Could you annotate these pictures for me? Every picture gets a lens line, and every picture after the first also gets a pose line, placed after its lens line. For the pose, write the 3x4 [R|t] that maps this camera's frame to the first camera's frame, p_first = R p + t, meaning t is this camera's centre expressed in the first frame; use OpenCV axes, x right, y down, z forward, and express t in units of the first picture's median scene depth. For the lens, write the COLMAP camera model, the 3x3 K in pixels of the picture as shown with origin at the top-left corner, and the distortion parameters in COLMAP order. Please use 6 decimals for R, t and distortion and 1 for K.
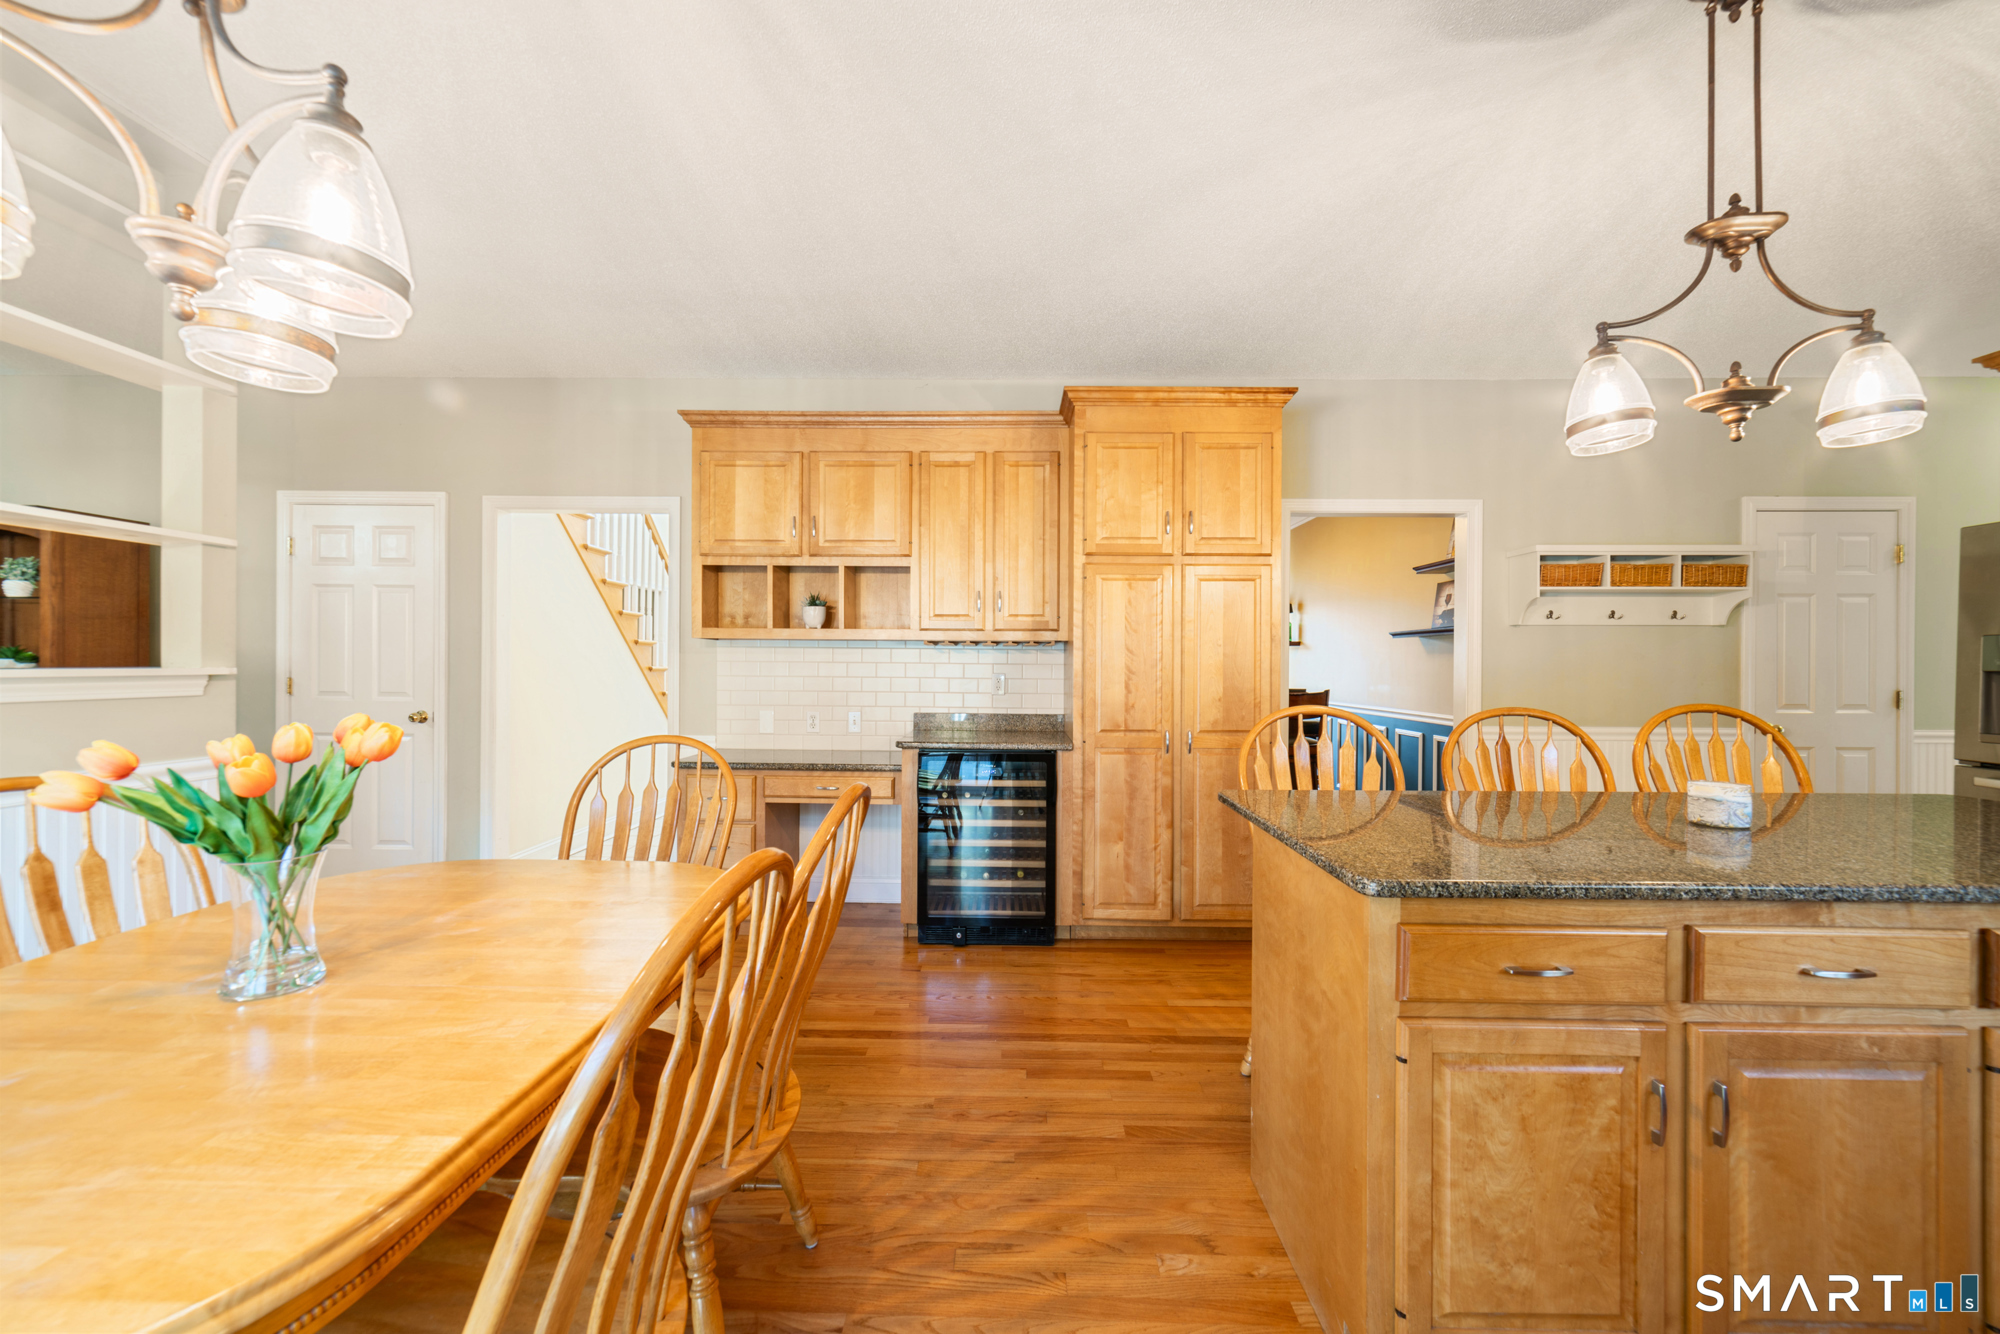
lens RADIAL K [[772.8, 0, 1000.0], [0, 772.8, 667.0], [0, 0, 1]] dist [-0.000556, 0.000015]
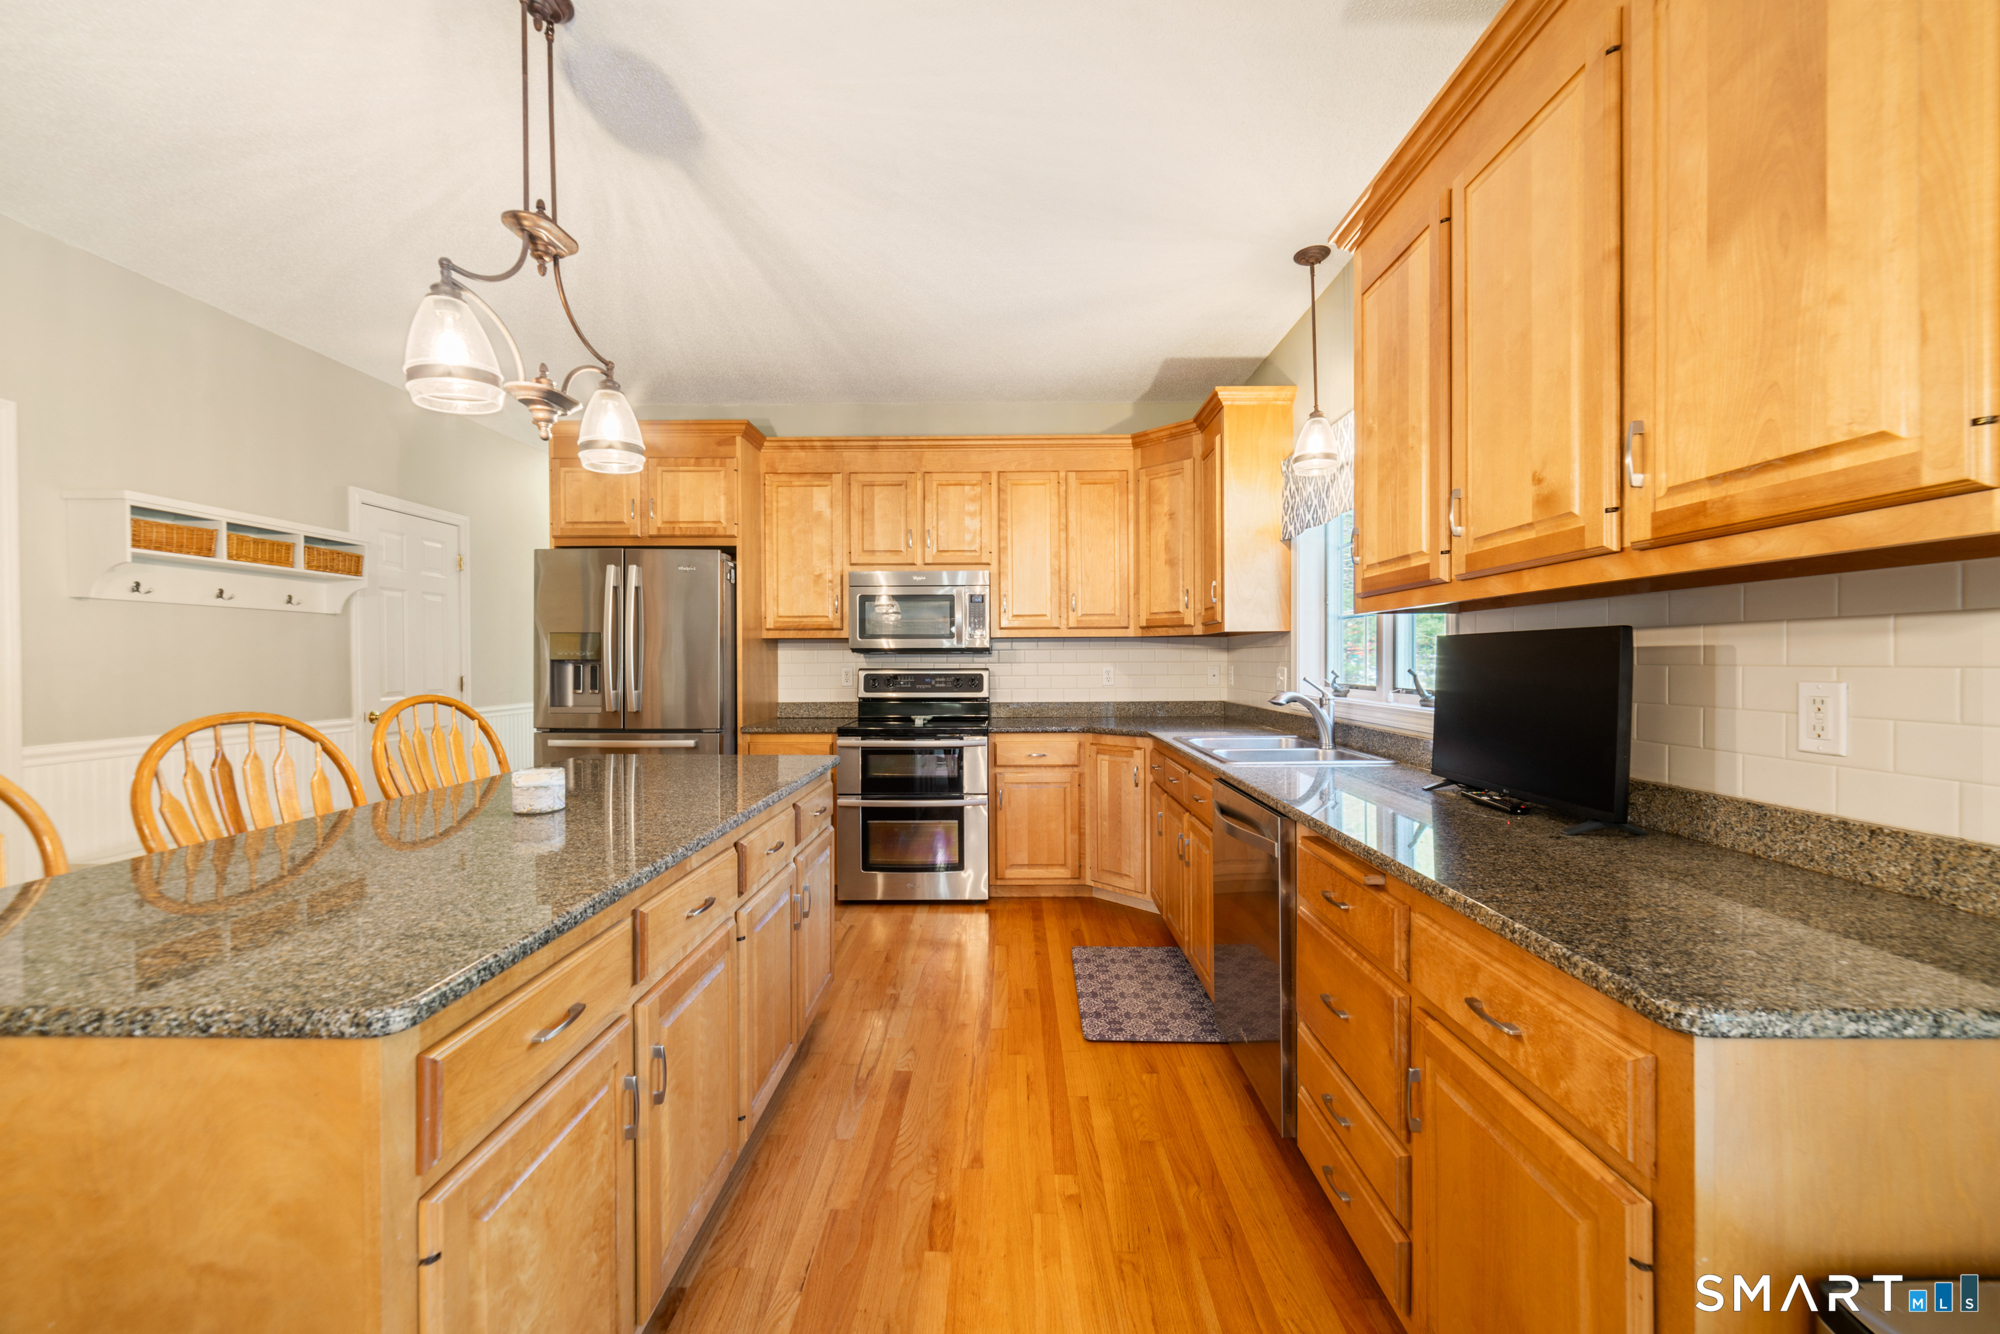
lens RADIAL K [[772.8, 0, 1000.0], [0, 772.8, 667.0], [0, 0, 1]] dist [-0.000556, 0.000015]
pose [[-0.008322, -0.016168, 0.999835, -0.060023], [0.002753, 0.999865, 0.016192, -0.000854], [-0.999962, 0.002887, -0.008276, 0.240387]]
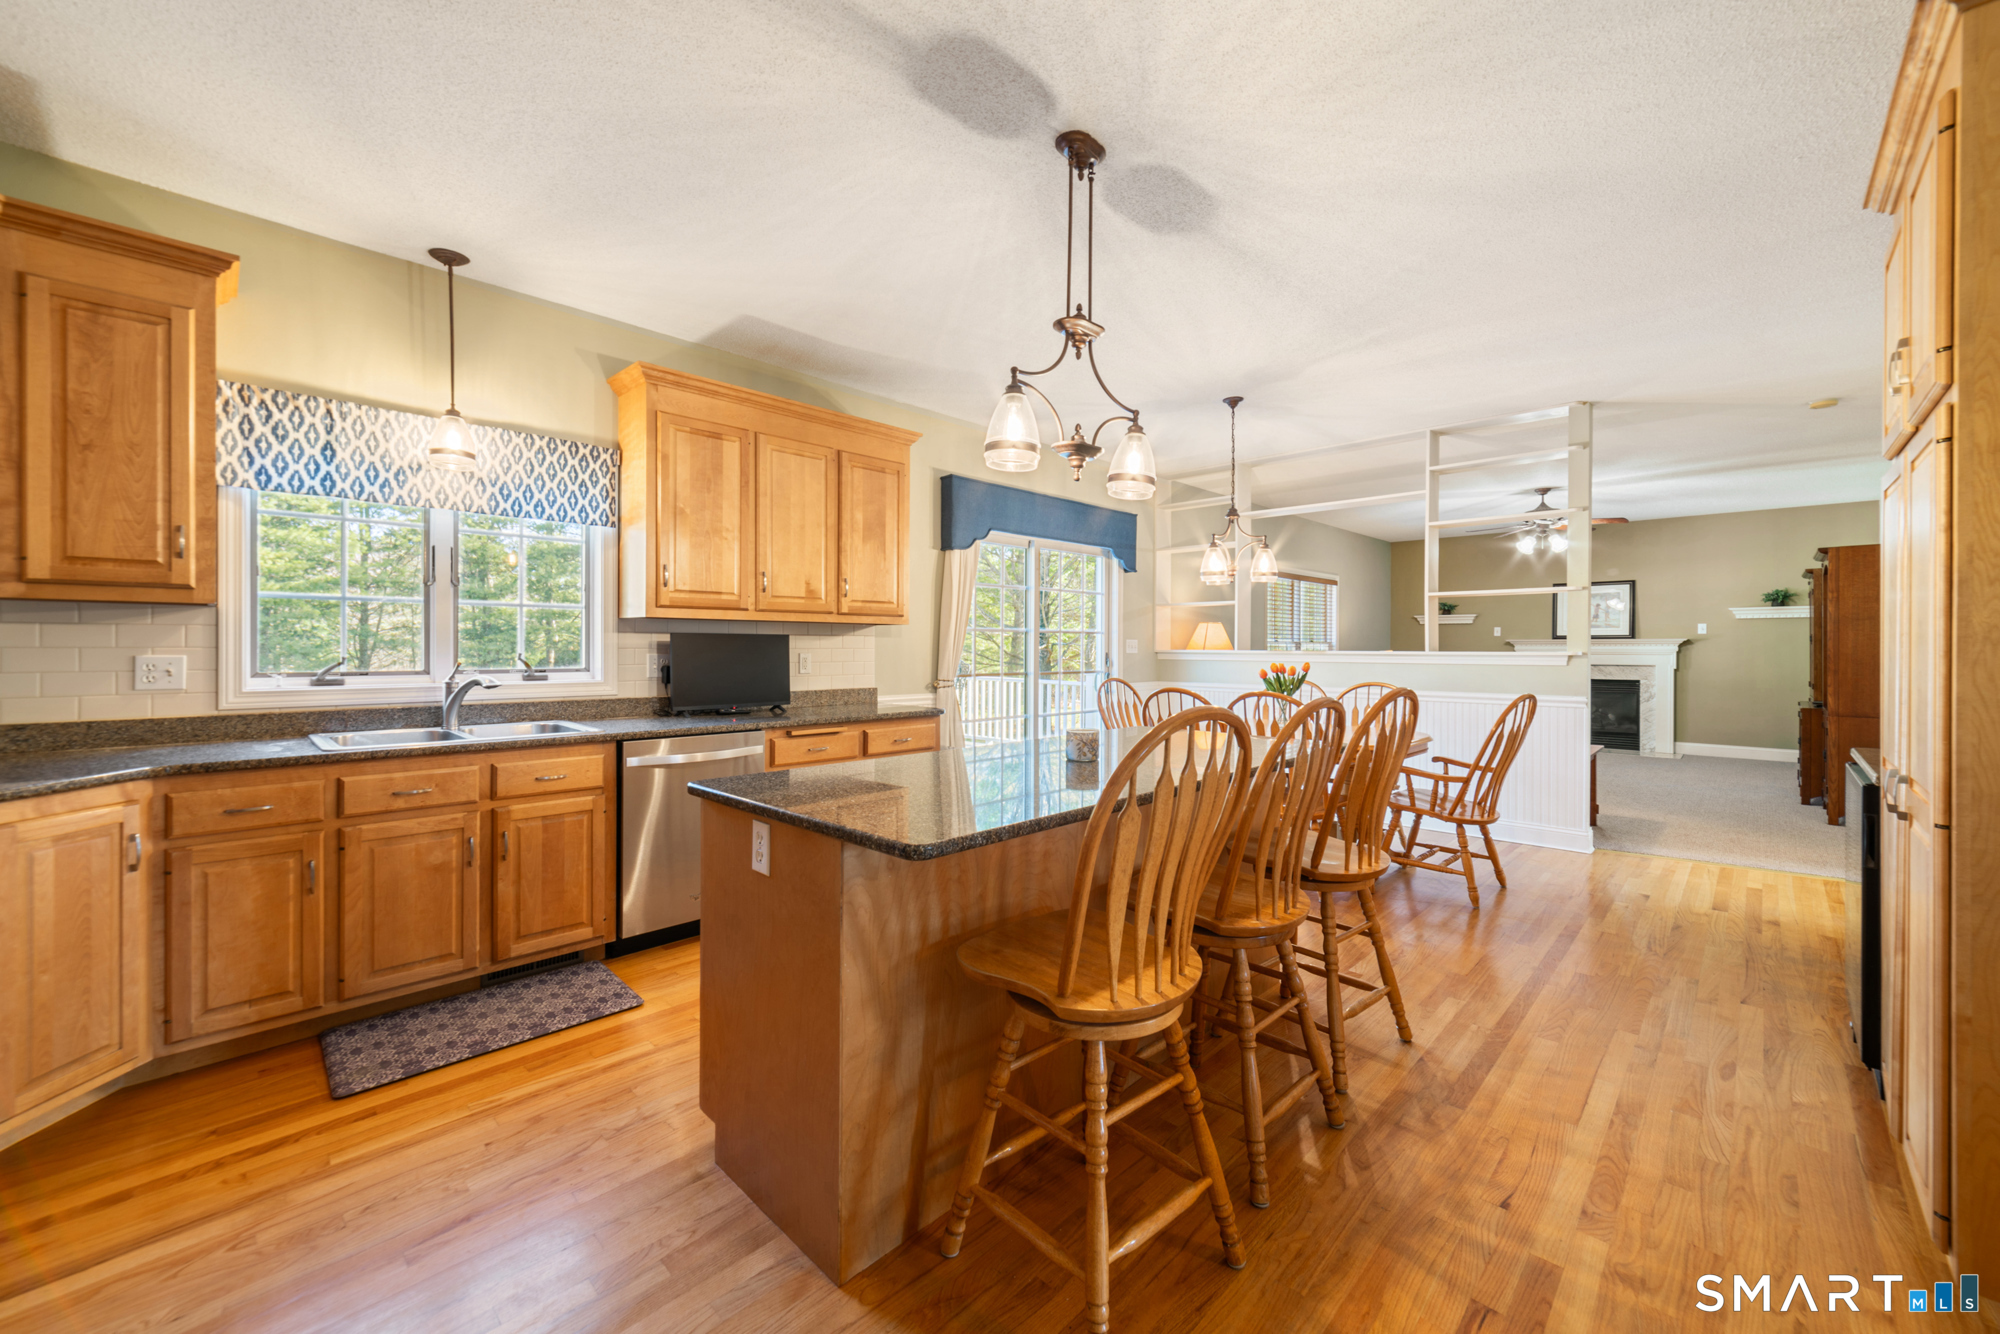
lens RADIAL K [[780.7, 0, 1004.0], [0, 780.7, 654.5], [0, 0, 1]] dist [0.002426, 0.000415]
pose [[-0.681397, -0.002642, -0.731909, 1.246066], [-0.007654, 0.999965, 0.003516, 0.009880], [0.731874, 0.007998, -0.681393, 1.121043]]
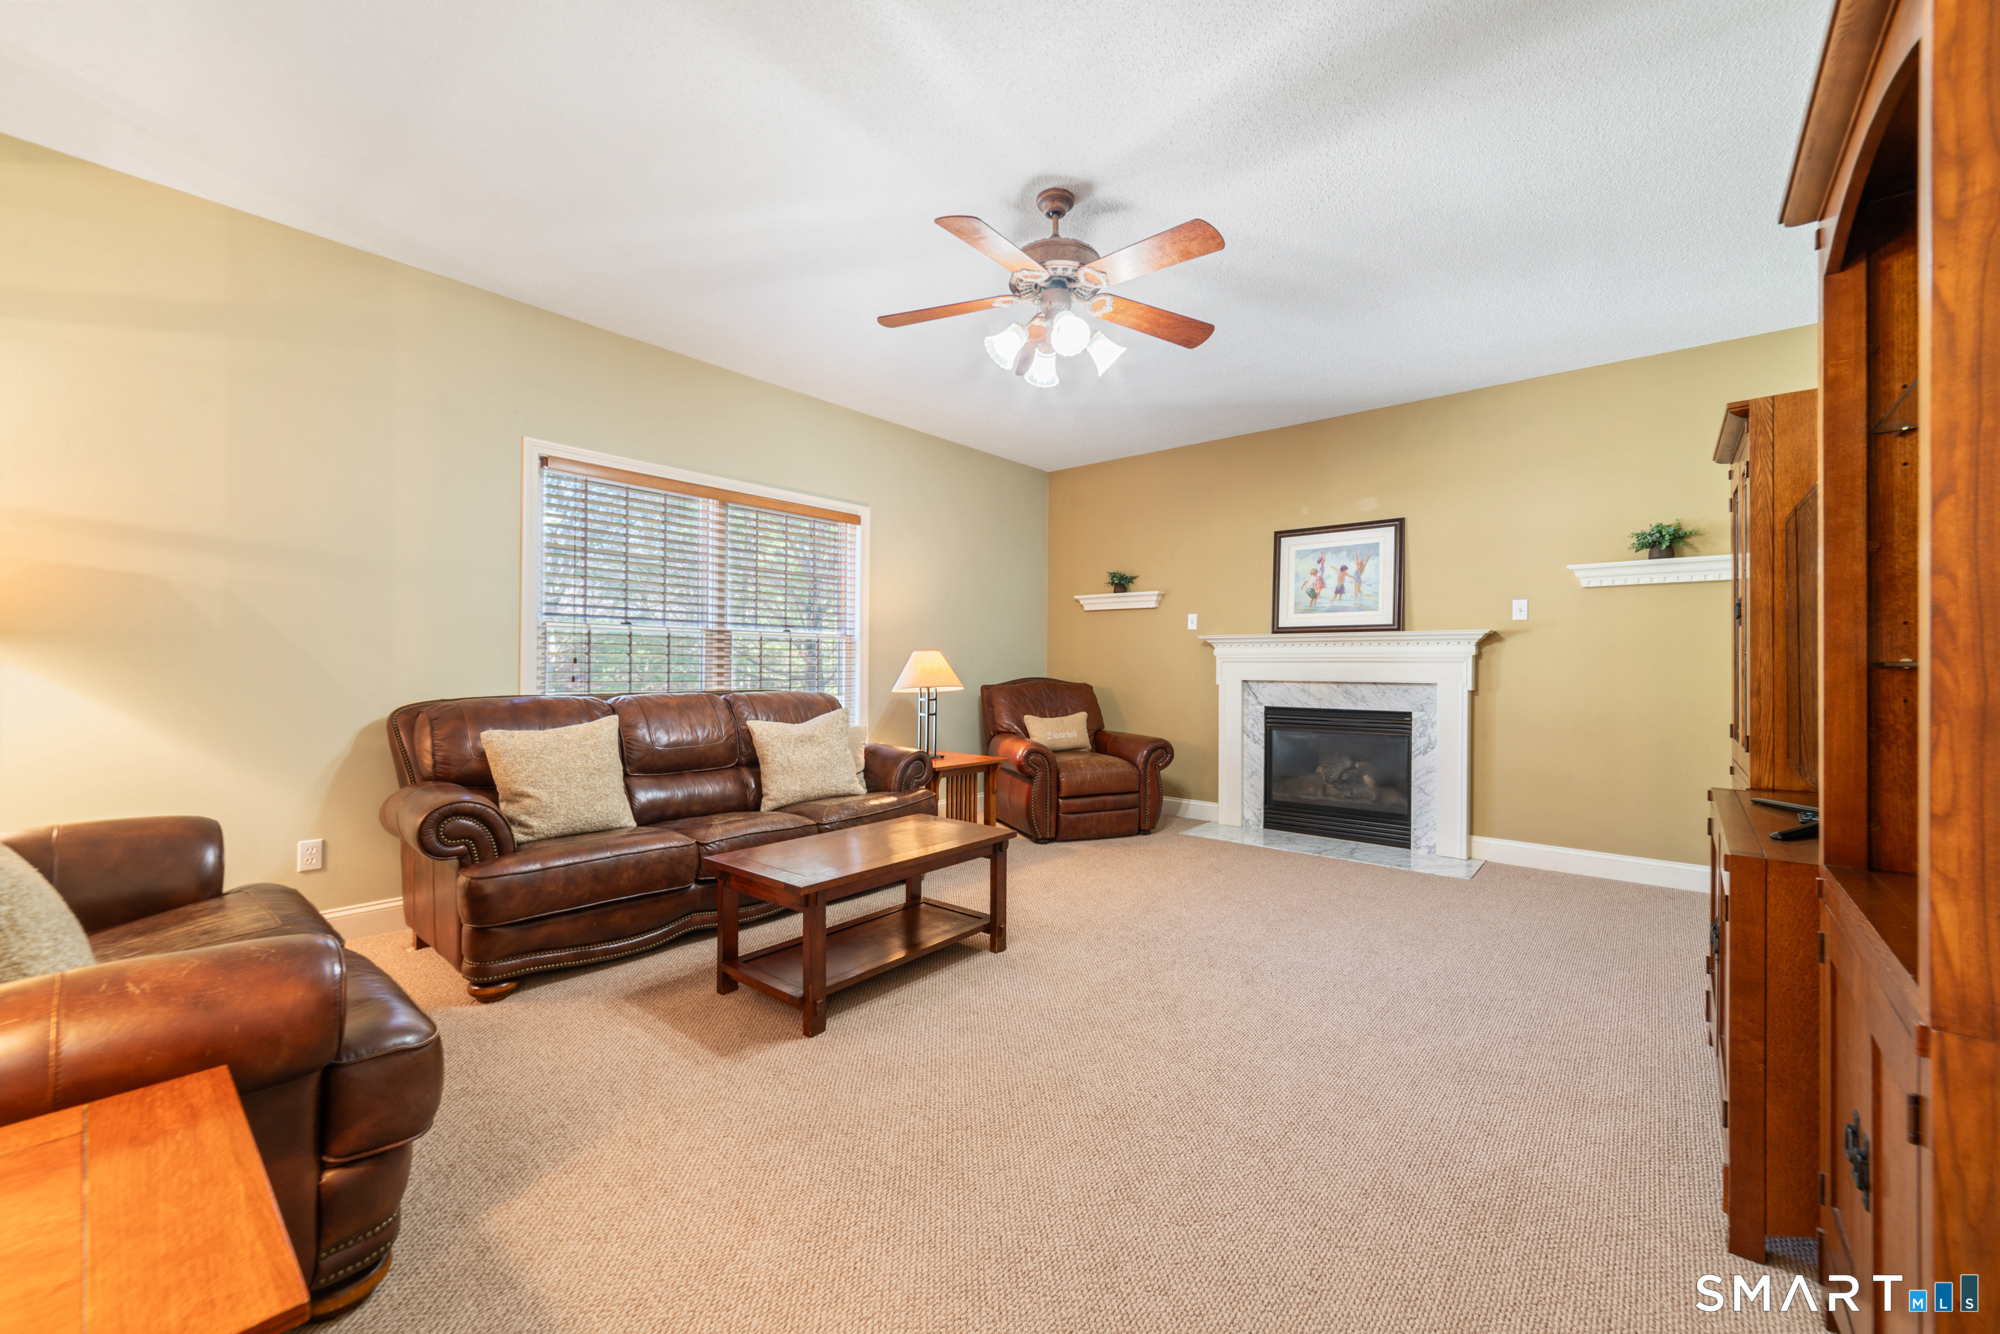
lens RADIAL K [[772.8, 0, 1000.0], [0, 772.8, 667.0], [0, 0, 1]] dist [-0.000556, 0.000015]
pose [[-0.634382, -0.012092, -0.772925, -1.161850], [-0.015107, 0.999881, -0.003243, 0.030643], [0.772872, 0.009619, -0.634489, 1.210676]]
